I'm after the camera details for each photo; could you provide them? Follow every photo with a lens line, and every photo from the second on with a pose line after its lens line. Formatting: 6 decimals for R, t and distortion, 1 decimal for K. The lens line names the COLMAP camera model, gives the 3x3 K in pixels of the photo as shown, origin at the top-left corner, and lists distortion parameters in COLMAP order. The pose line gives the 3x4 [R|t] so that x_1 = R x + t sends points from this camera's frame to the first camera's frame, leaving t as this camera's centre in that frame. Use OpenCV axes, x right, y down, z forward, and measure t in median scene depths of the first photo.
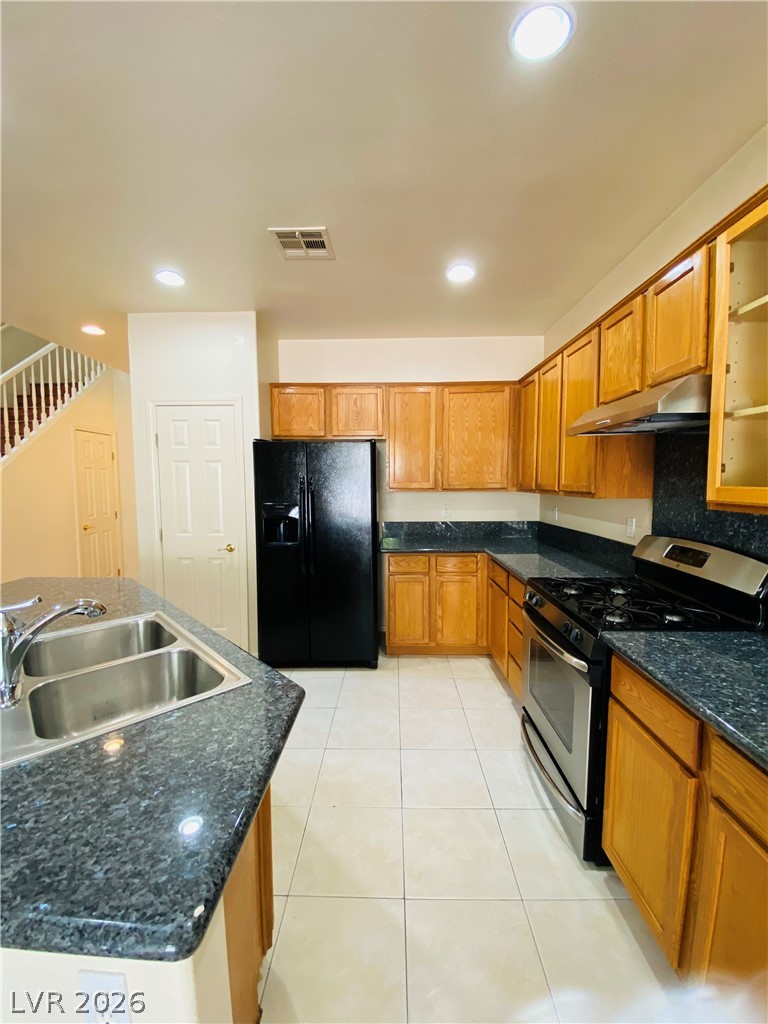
lens RADIAL K [[418.0, 0, 384.0], [0, 418.0, 512.0], [0, 0, 1]] dist [-0.000239, -0.000151]
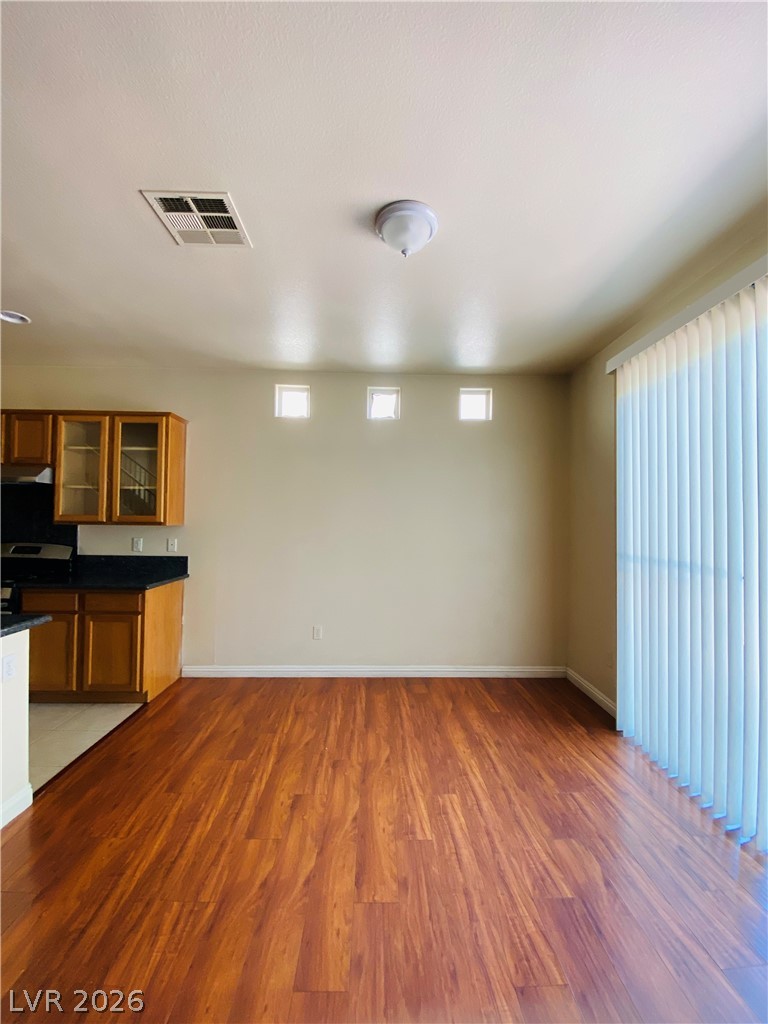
lens RADIAL K [[418.0, 0, 384.0], [0, 418.0, 512.0], [0, 0, 1]] dist [-0.000239, -0.000151]
pose [[-0.047121, 0.025650, 0.998560, -1.643008], [0.064988, 0.997631, -0.022560, 0.096593], [-0.996773, 0.063831, -0.048676, -0.737201]]
